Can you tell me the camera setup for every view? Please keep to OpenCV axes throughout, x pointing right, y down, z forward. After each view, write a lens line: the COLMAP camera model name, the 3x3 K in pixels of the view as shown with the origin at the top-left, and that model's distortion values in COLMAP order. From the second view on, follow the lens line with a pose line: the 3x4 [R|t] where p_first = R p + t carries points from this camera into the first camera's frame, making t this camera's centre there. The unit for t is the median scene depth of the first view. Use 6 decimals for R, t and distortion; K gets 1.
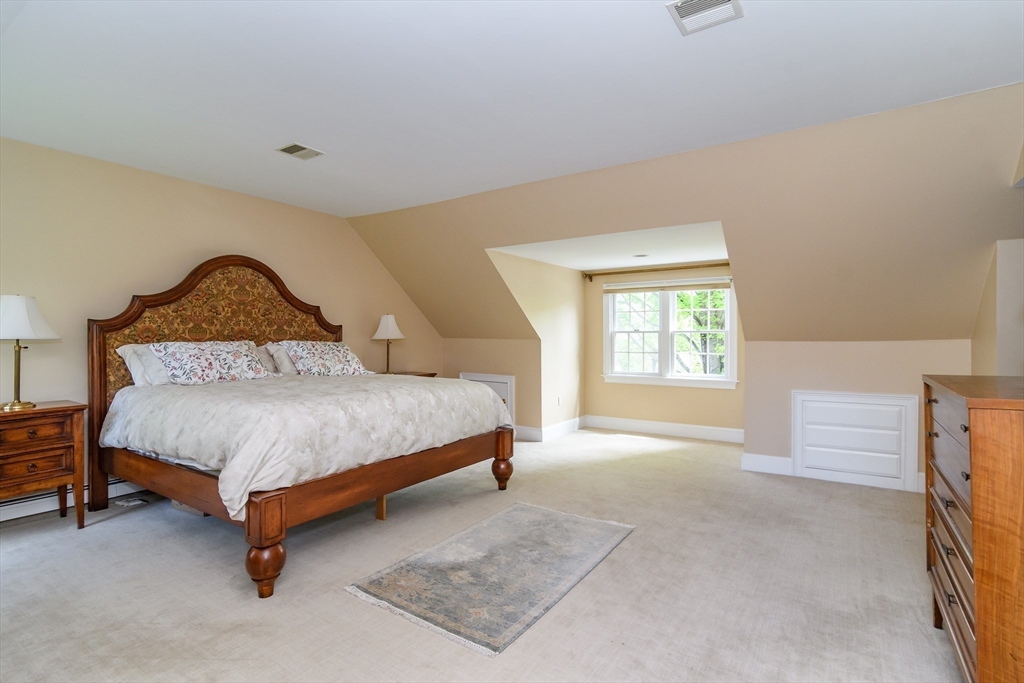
lens RADIAL K [[497.1, 0, 512.9], [0, 497.1, 339.9], [0, 0, 1]] dist [0.002046, 0.000187]
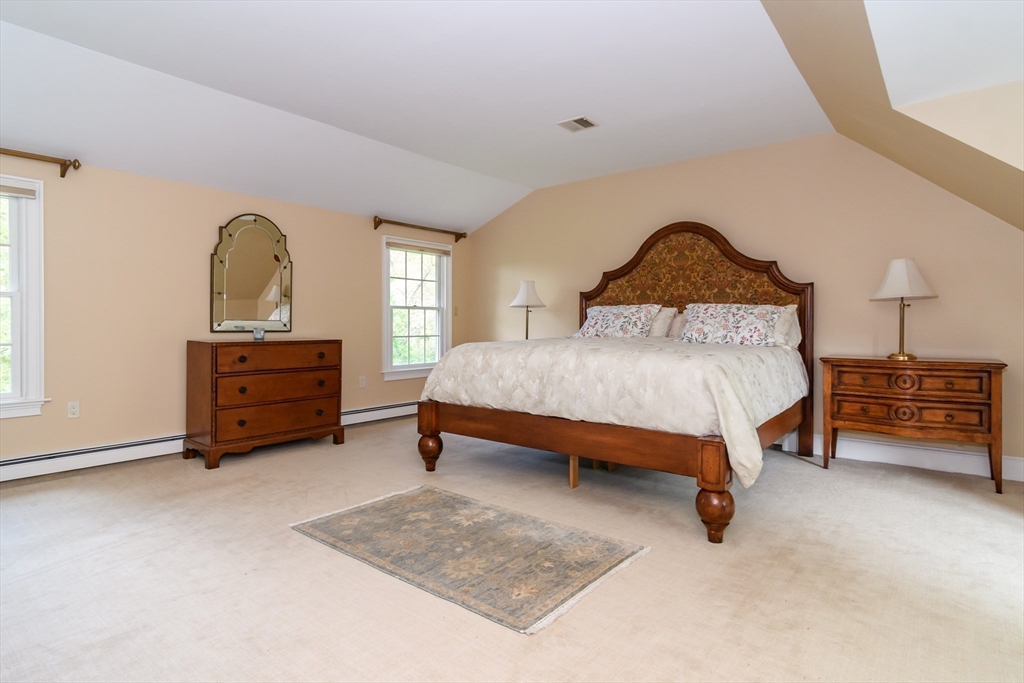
lens RADIAL K [[540.8, 0, 518.7], [0, 540.8, 332.7], [0, 0, 1]] dist [-0.004718, -0.000455]
pose [[-0.087637, 0.014083, -0.996053, 0.596582], [-0.009235, 0.999846, 0.014950, 0.044839], [0.996110, 0.010509, -0.087494, 0.777842]]
